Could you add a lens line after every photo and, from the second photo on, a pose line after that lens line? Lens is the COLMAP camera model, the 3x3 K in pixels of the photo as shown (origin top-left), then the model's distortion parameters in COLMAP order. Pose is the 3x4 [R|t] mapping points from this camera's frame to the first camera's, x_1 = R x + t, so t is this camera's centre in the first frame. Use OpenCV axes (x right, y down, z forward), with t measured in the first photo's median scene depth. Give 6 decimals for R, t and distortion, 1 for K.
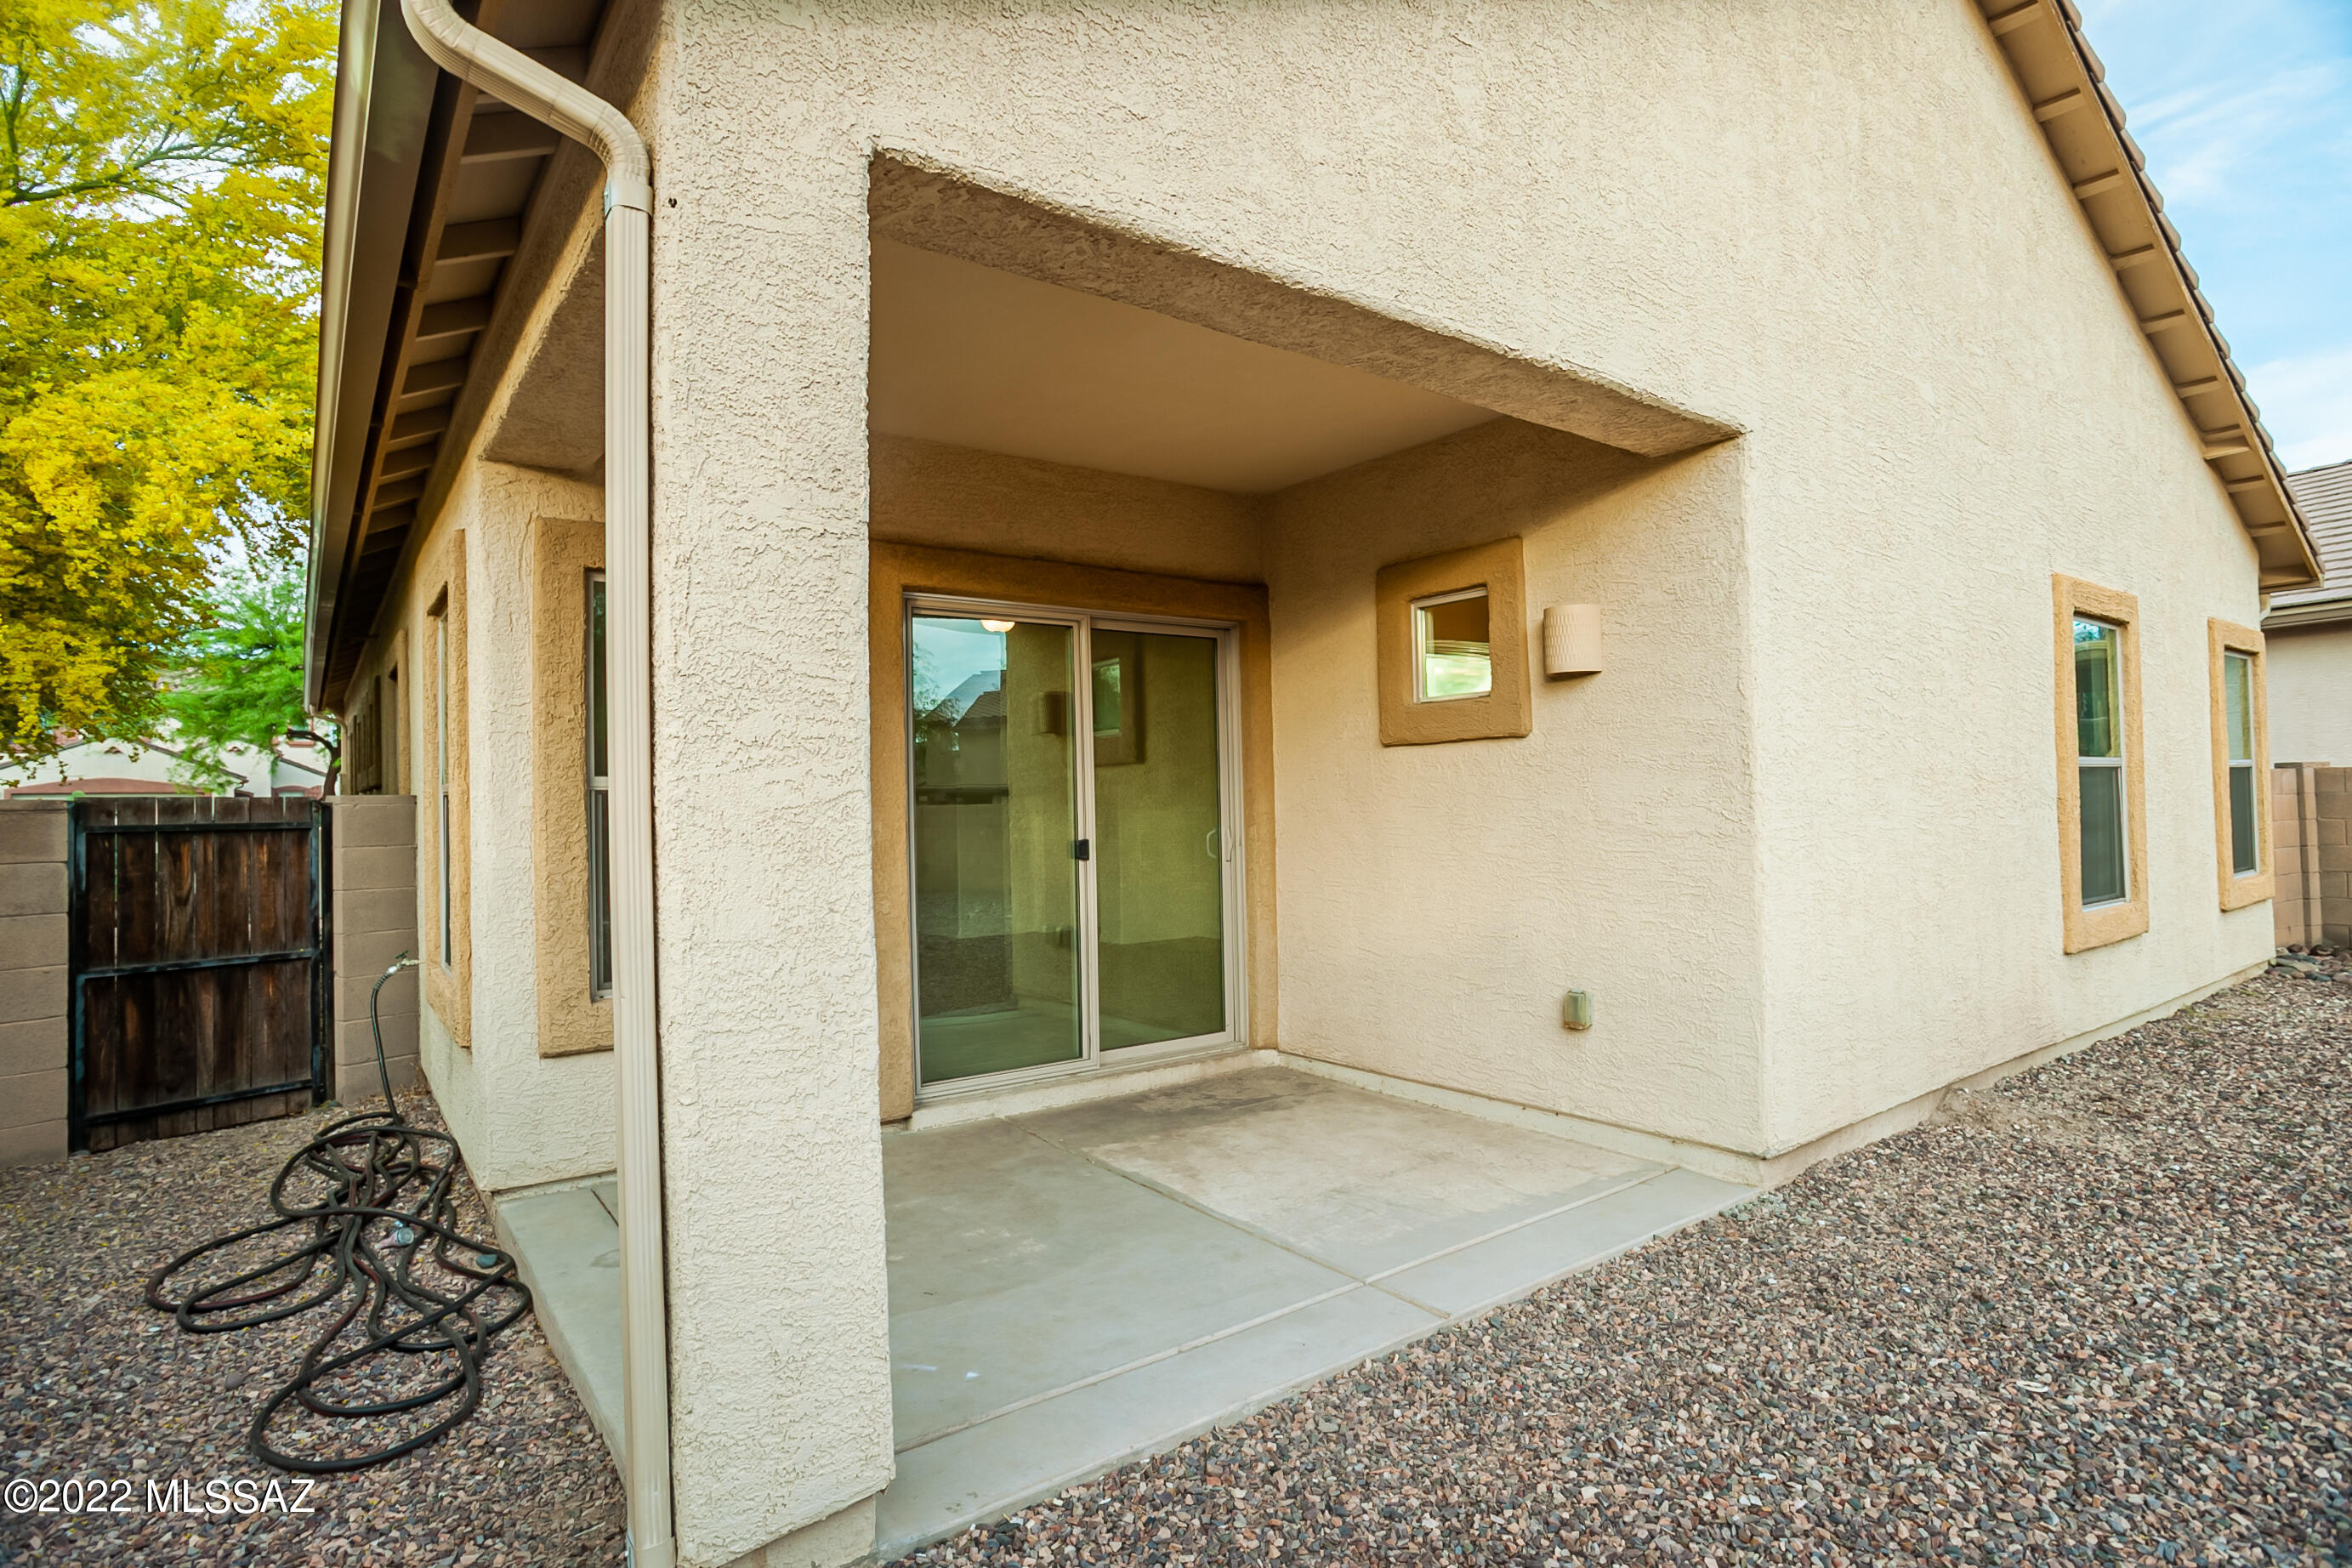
lens RADIAL K [[1178.3, 0, 1179.5], [0, 1178.3, 775.1], [0, 0, 1]] dist [-0.073194, 0.023046]
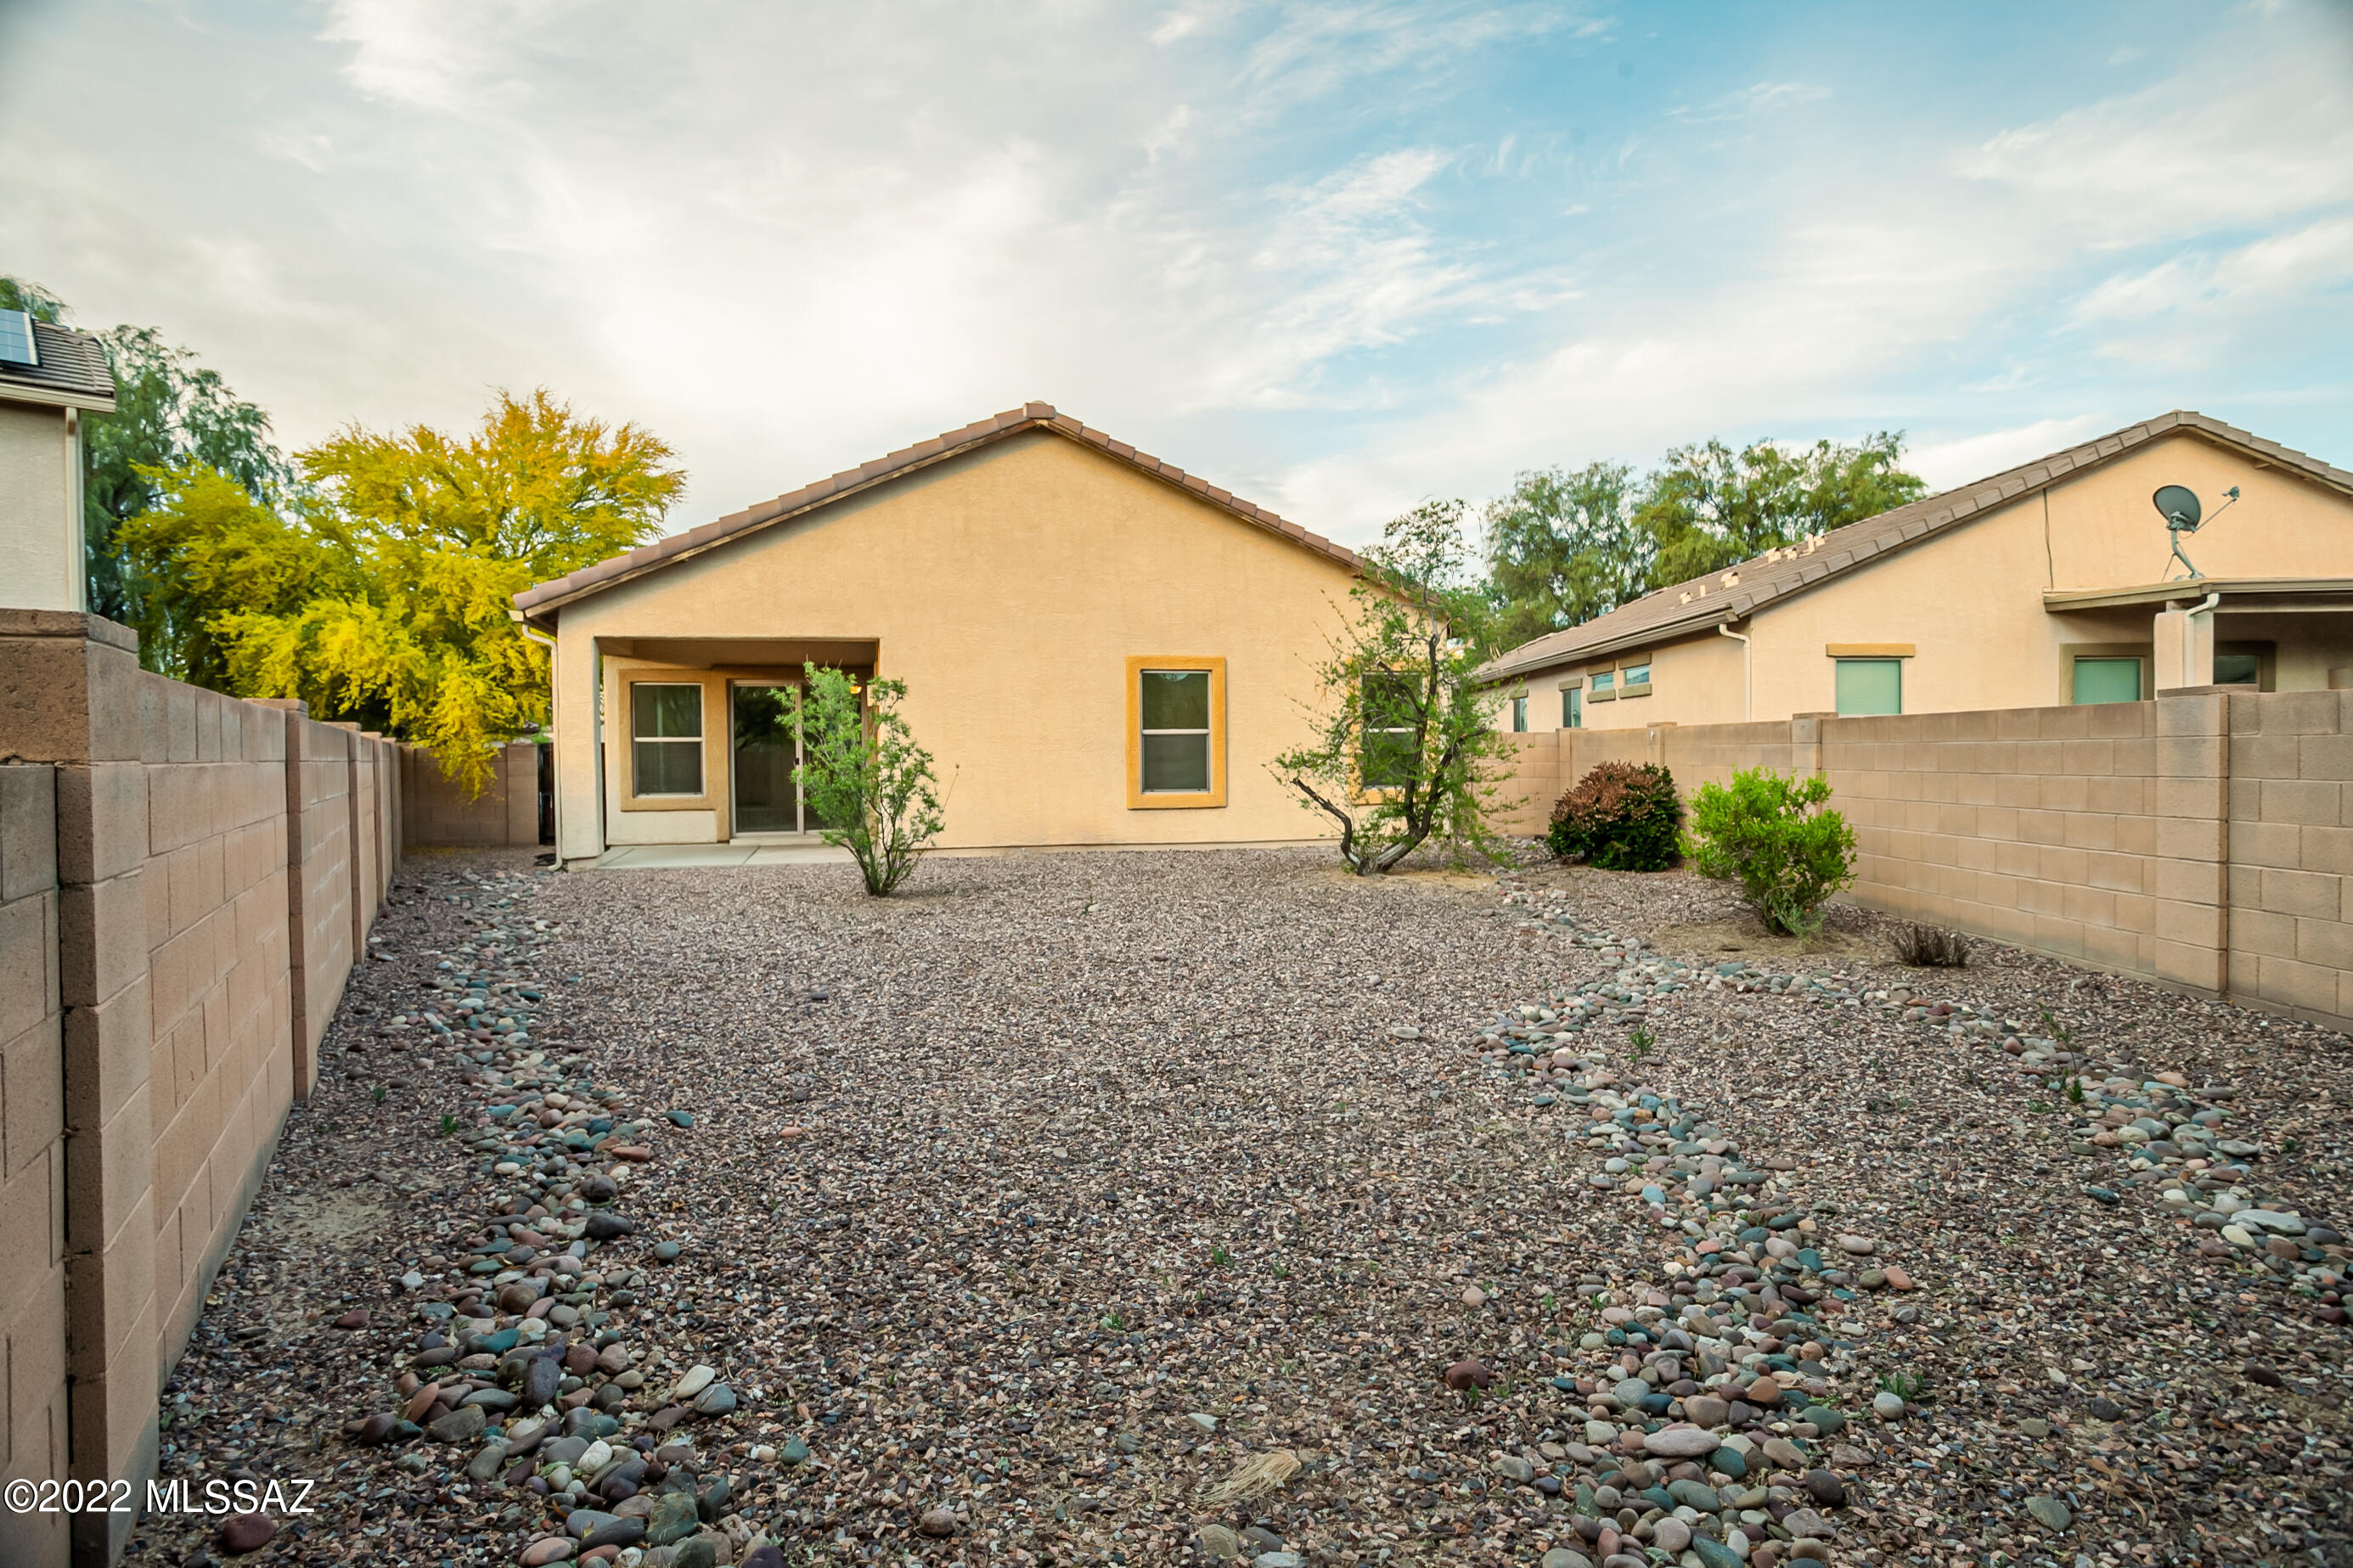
lens RADIAL K [[1245.3, 0, 1157.1], [0, 1245.3, 779.4], [0, 0, 1]] dist [-0.075821, 0.046620]
pose [[0.933443, 0.014975, -0.358414, 2.172154], [0.001547, 0.998951, 0.045767, -0.037046], [0.358724, -0.043276, 0.932440, -1.828617]]
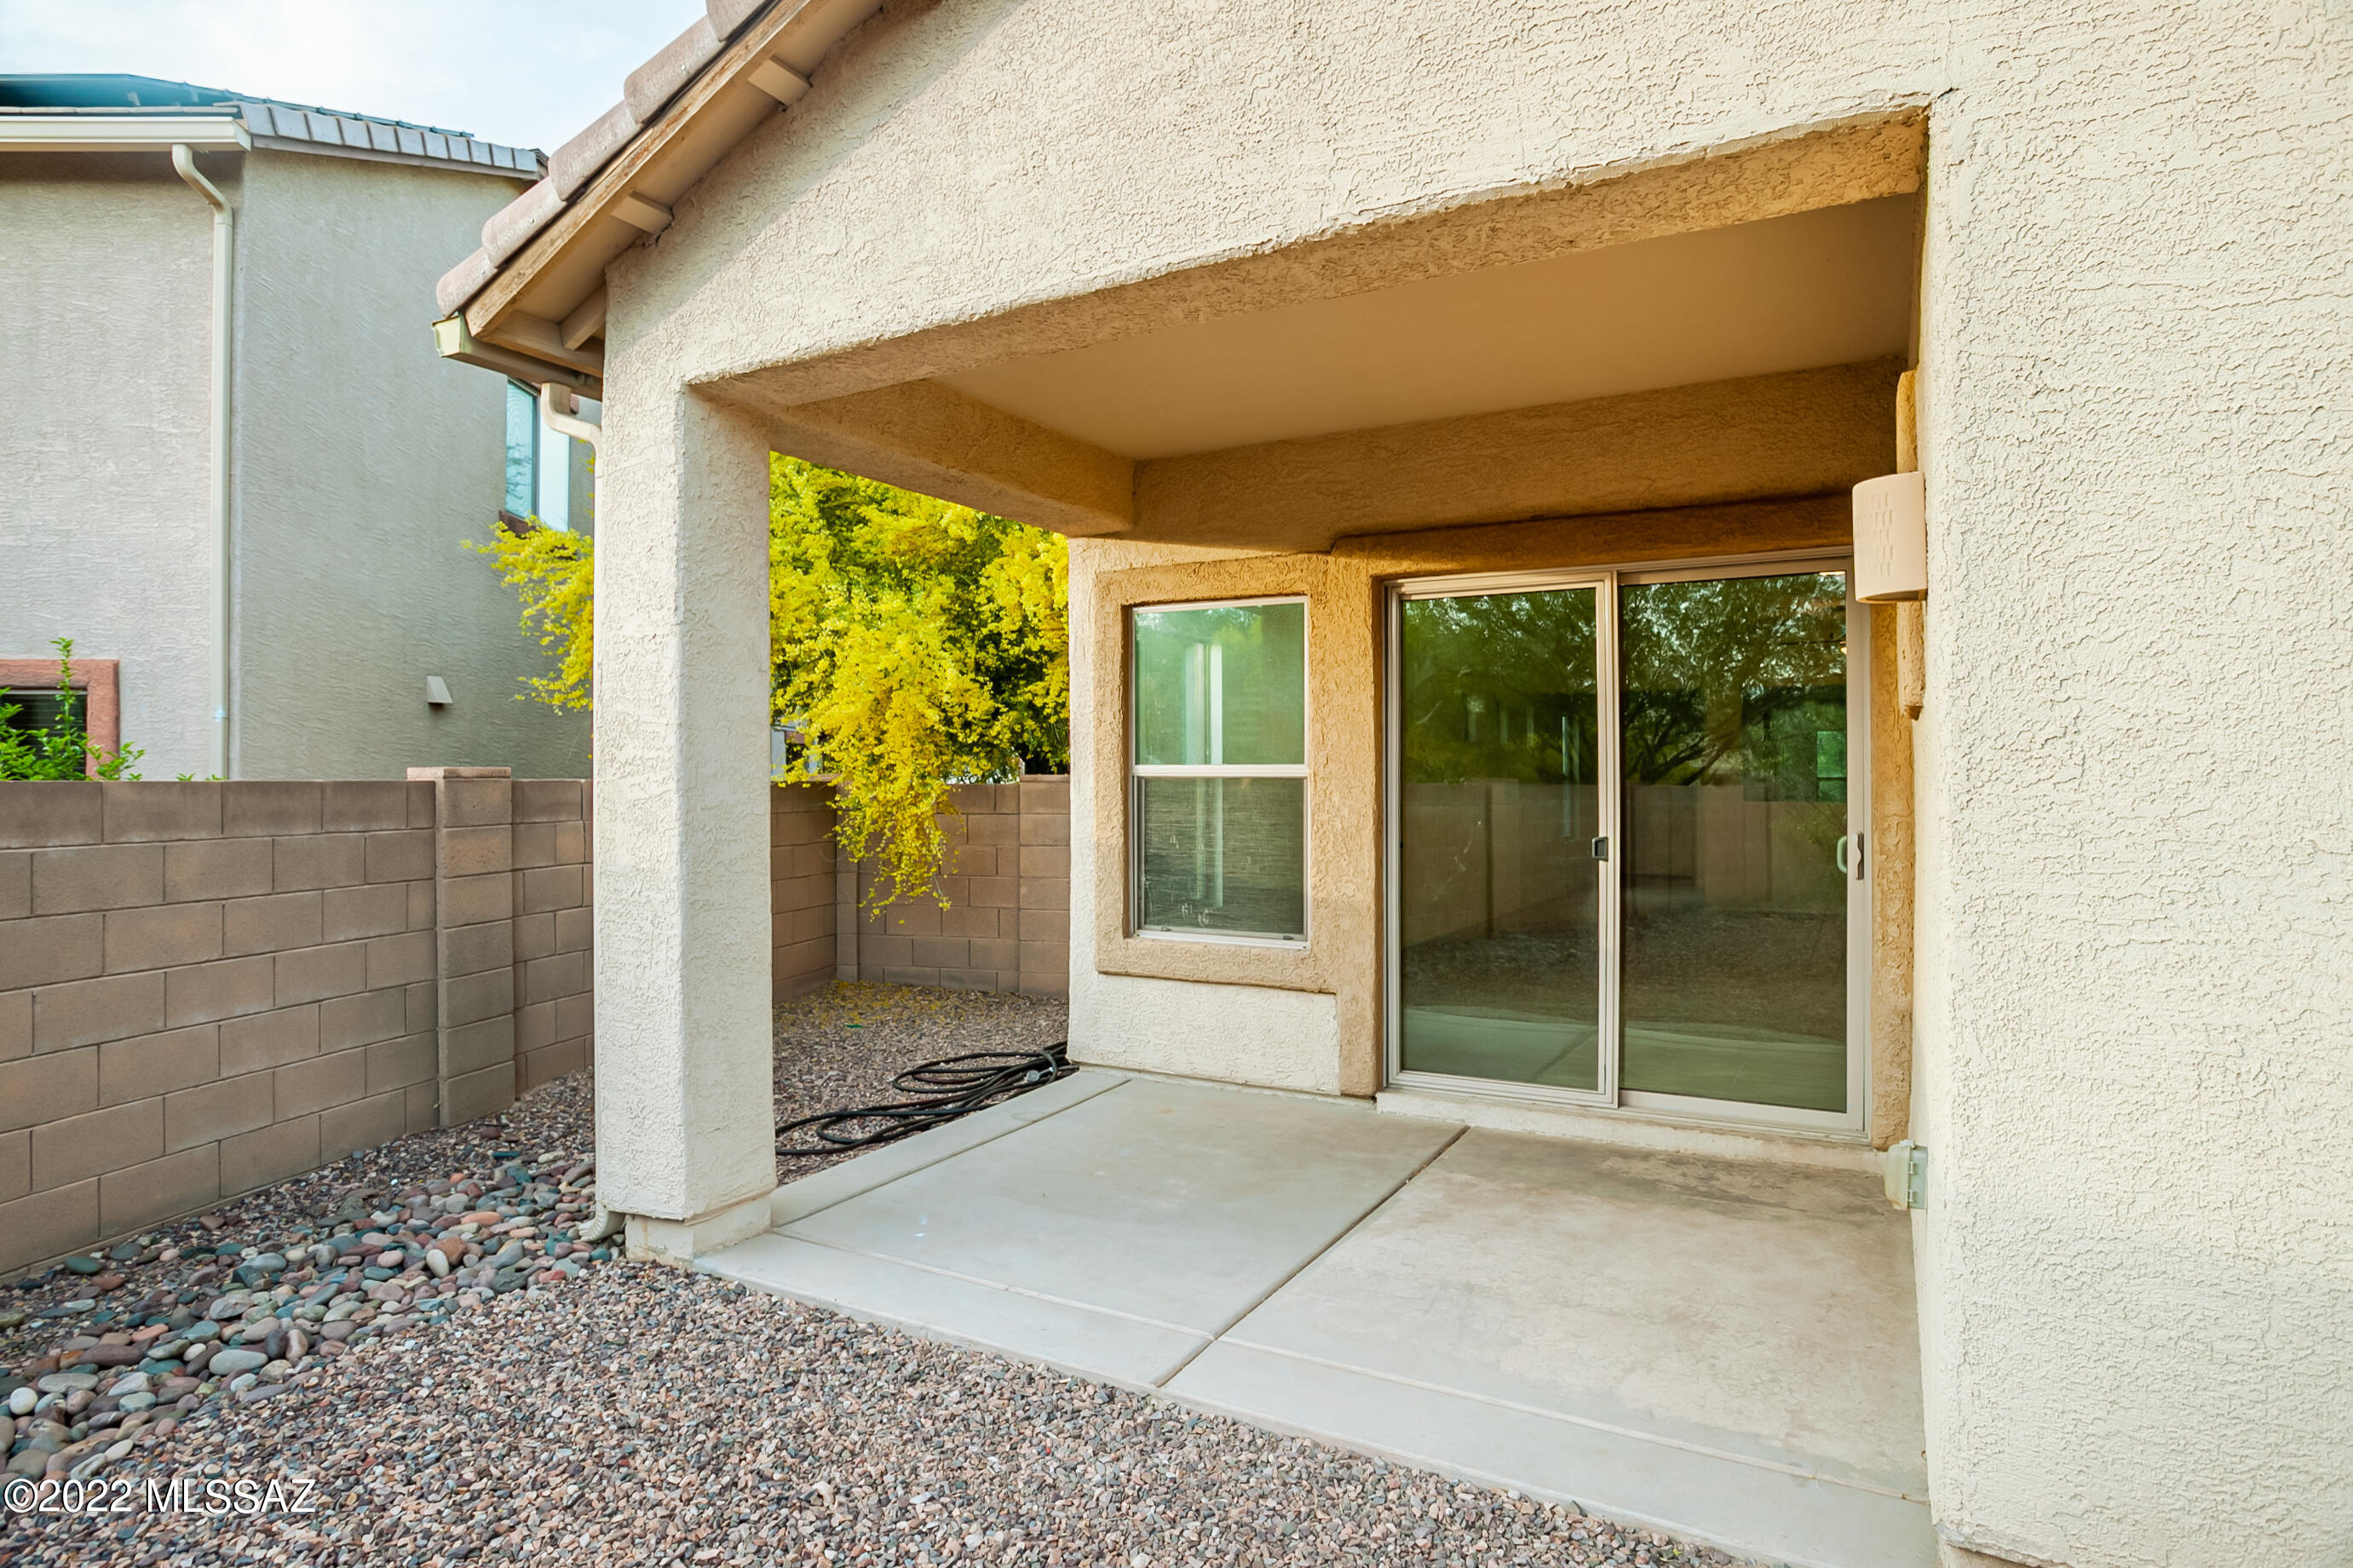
lens RADIAL K [[1245.3, 0, 1157.1], [0, 1245.3, 779.4], [0, 0, 1]] dist [-0.075821, 0.046620]
pose [[0.424665, 0.018463, -0.905162, 0.676493], [0.012016, 0.999589, 0.026027, -0.016615], [0.905271, -0.021930, 0.424269, 0.379039]]
